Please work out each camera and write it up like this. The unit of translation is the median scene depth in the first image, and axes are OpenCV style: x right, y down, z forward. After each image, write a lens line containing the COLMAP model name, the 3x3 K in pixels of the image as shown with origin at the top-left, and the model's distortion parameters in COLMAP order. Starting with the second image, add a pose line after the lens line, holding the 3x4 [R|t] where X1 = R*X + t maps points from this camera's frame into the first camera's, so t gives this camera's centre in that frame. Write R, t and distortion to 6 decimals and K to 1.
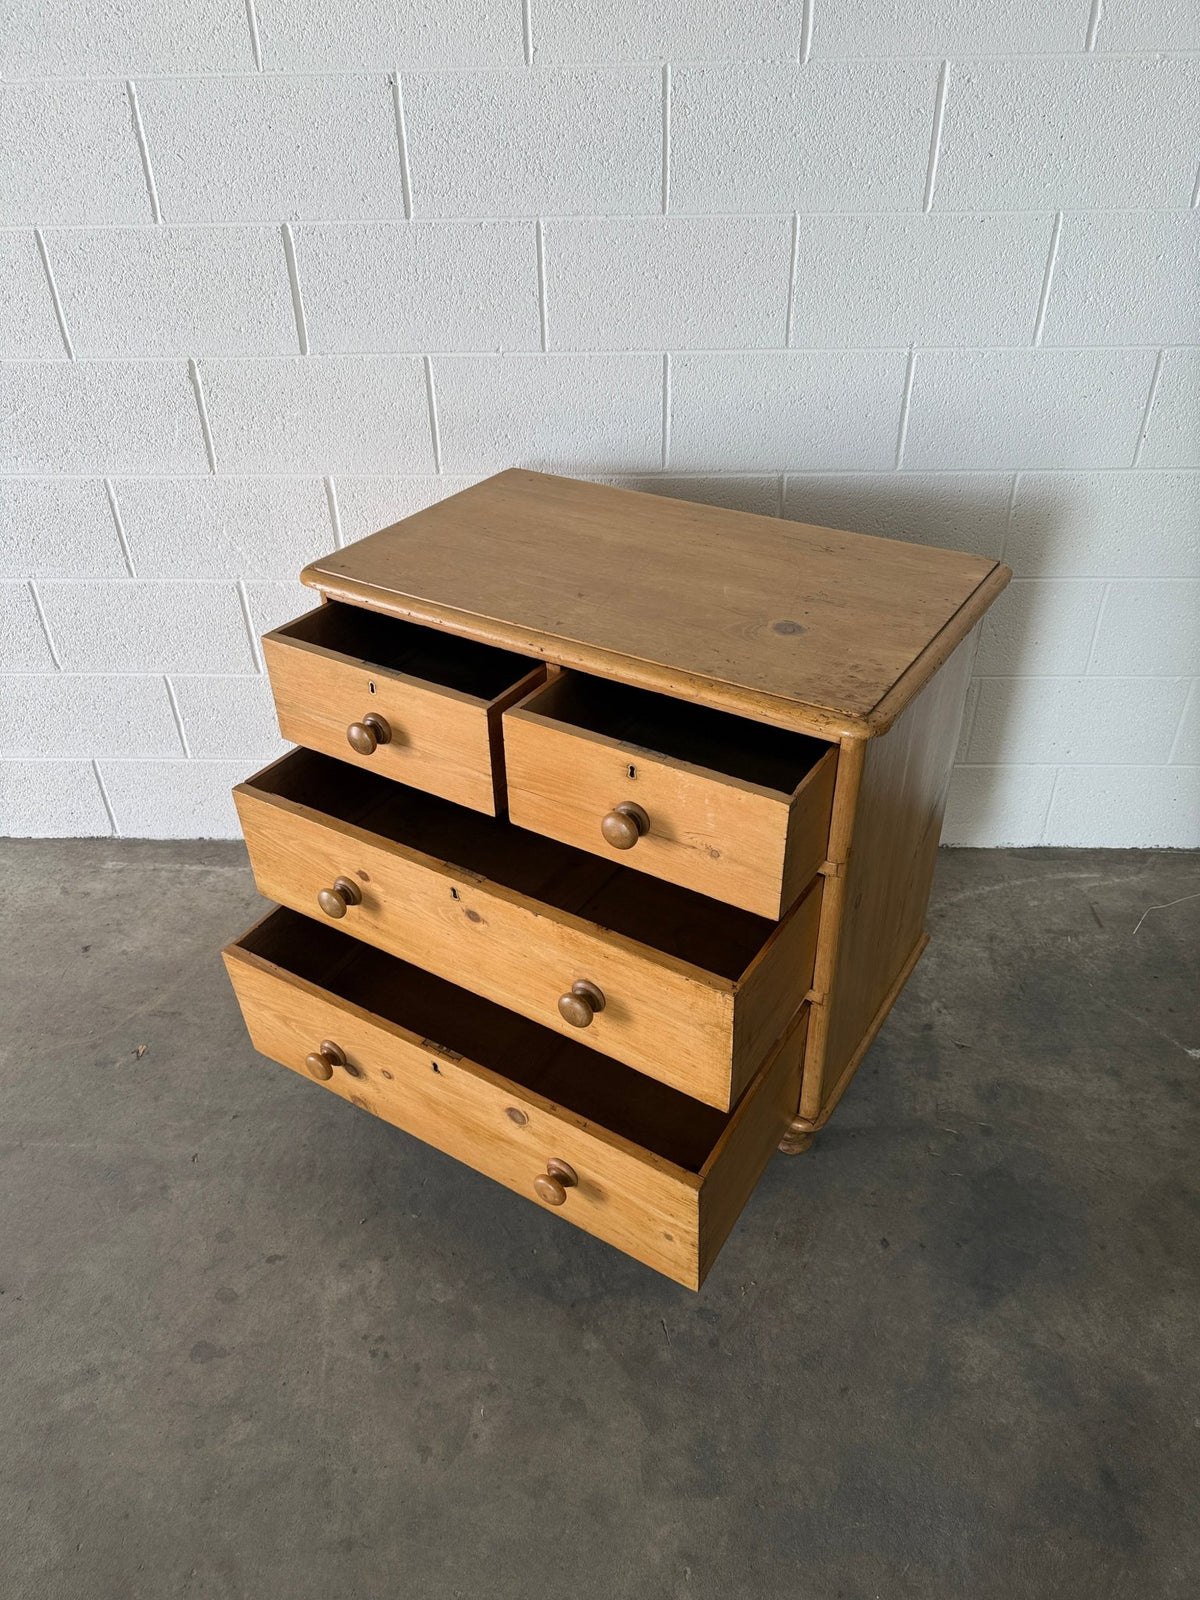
lens RADIAL K [[1145.8, 0, 596.0], [0, 1145.8, 800.2], [0, 0, 1]] dist [0.011876, -0.021971]
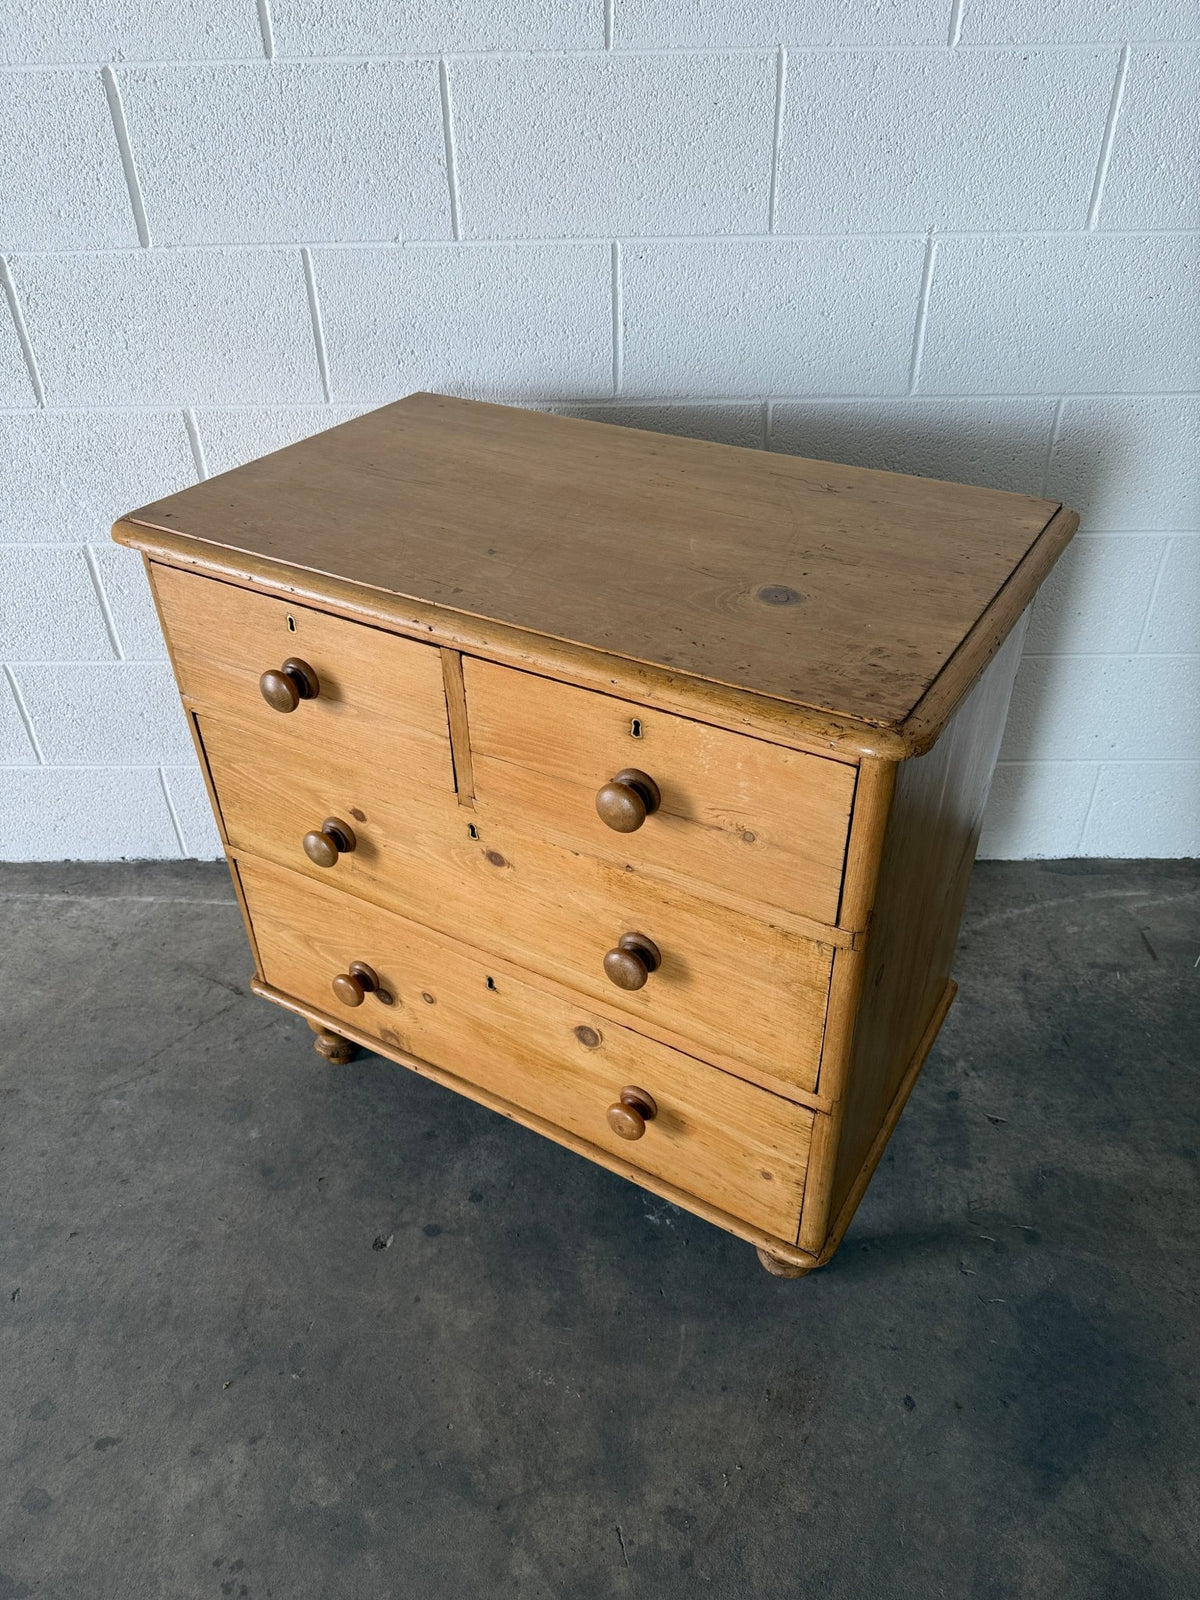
lens RADIAL K [[1145.8, 0, 600.6], [0, 1145.8, 805.5], [0, 0, 1]] dist [0.011876, -0.021971]
pose [[0.999699, -0.013115, 0.020749, 0.032213], [0.012578, 0.999588, 0.025783, -0.031871], [-0.021079, -0.025514, 0.999452, 0.229839]]
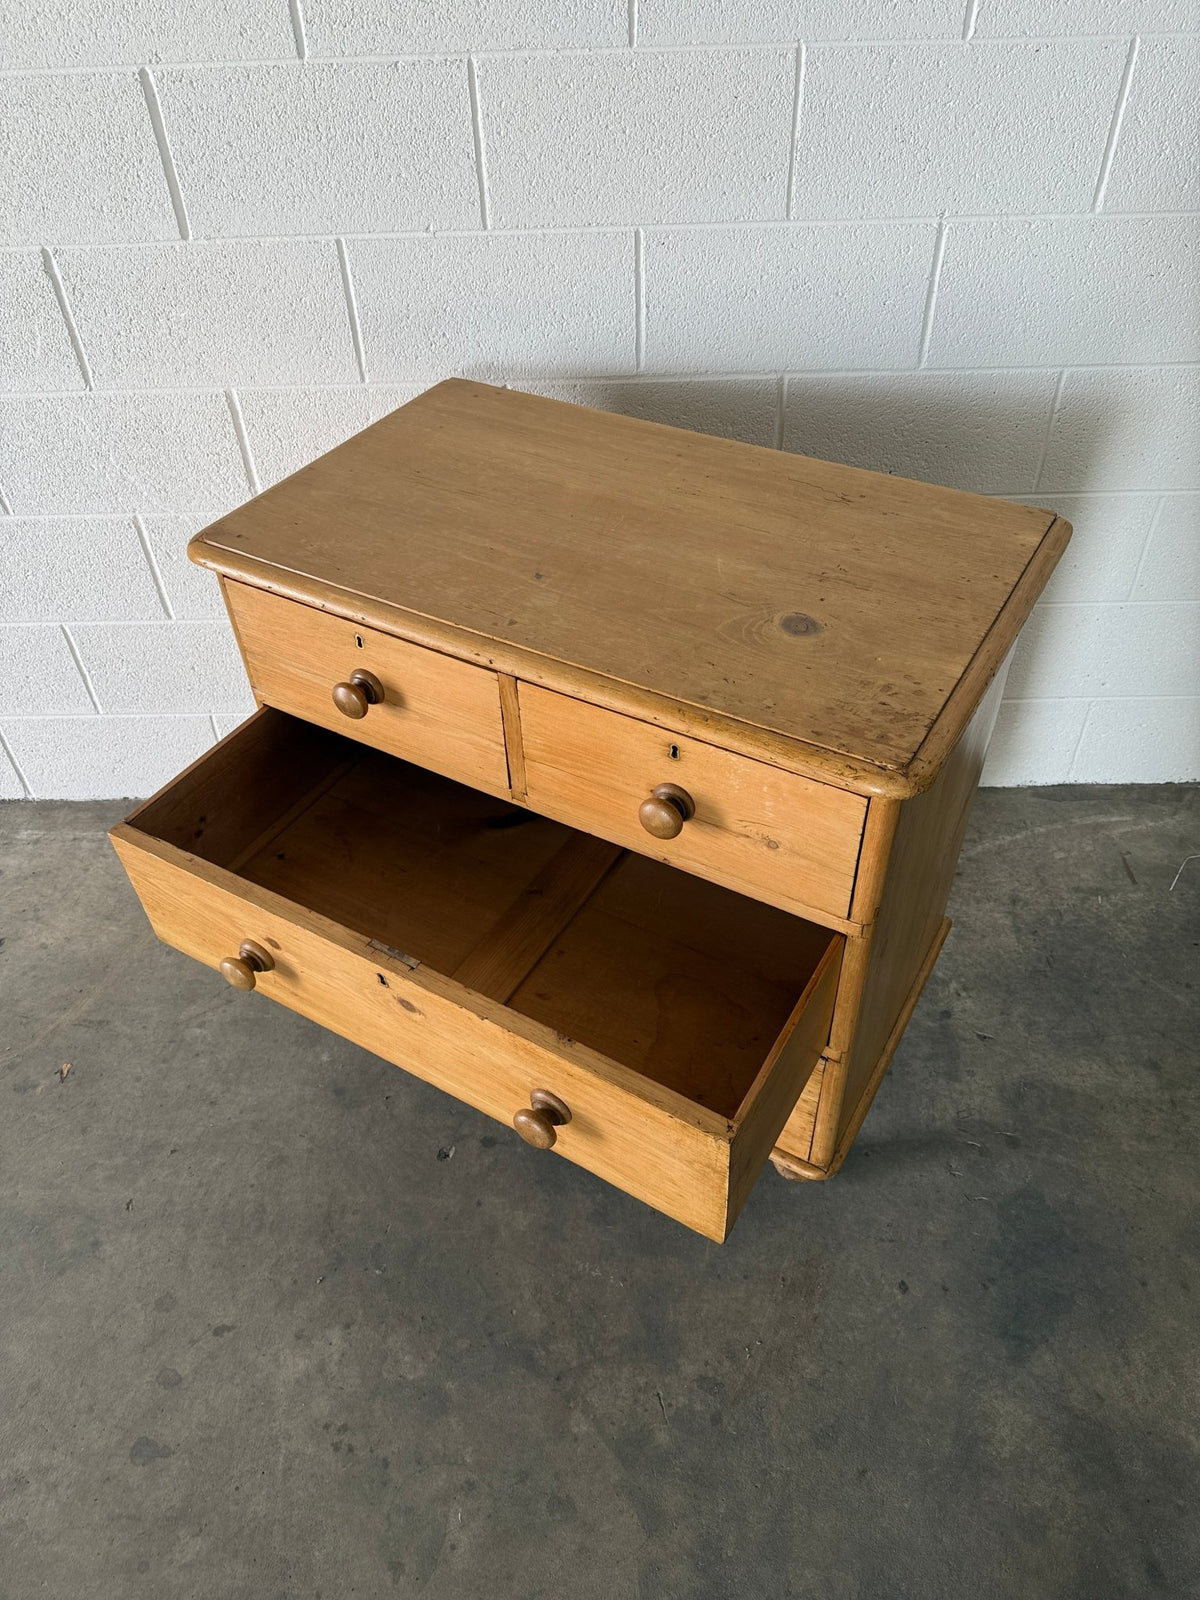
lens RADIAL K [[1145.8, 0, 602.0], [0, 1145.8, 796.7], [0, 0, 1]] dist [0.011876, -0.021971]
pose [[0.999369, -0.030116, 0.018857, 0.009428], [0.027097, 0.989229, 0.143844, -0.119142], [-0.022986, -0.143242, 0.989421, 0.157225]]
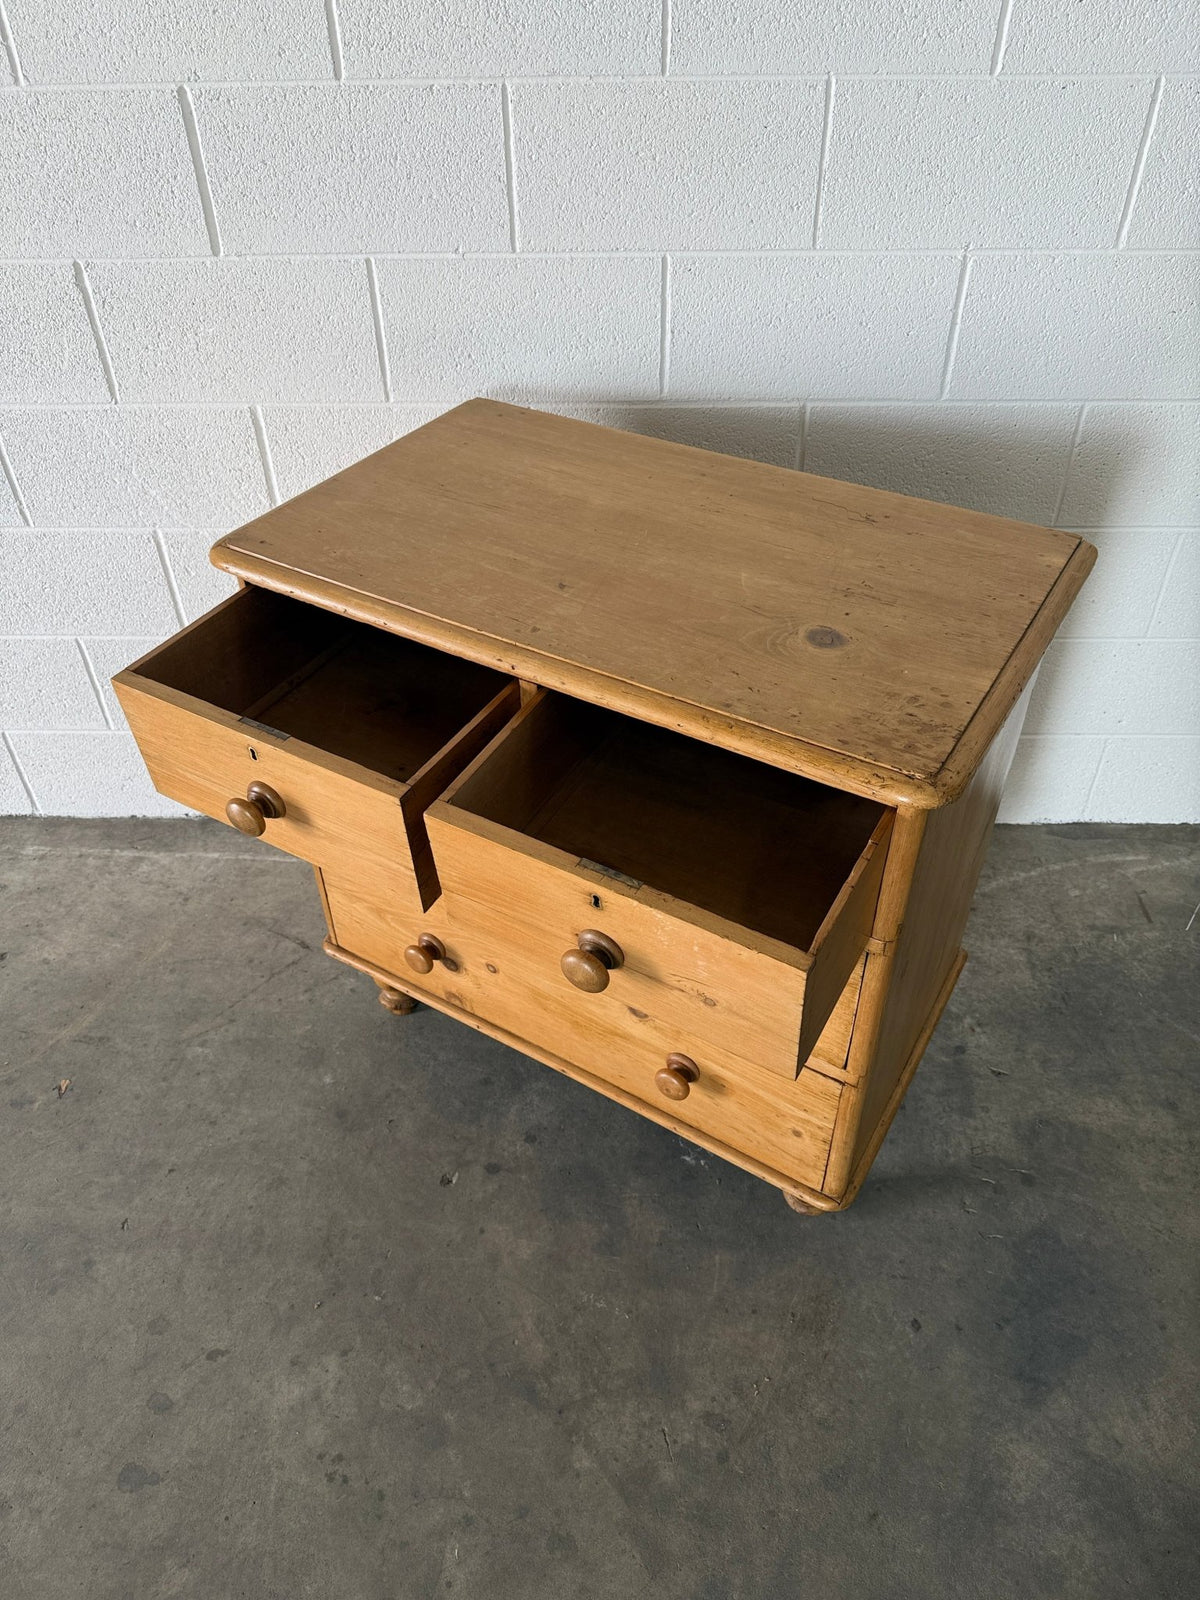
lens RADIAL K [[1145.8, 0, 604.0], [0, 1145.8, 801.8], [0, 0, 1]] dist [0.011876, -0.021971]
pose [[0.999781, -0.007334, 0.019599, -0.000763], [0.005207, 0.994306, 0.106439, -0.097190], [-0.020268, -0.106314, 0.994126, 0.162266]]
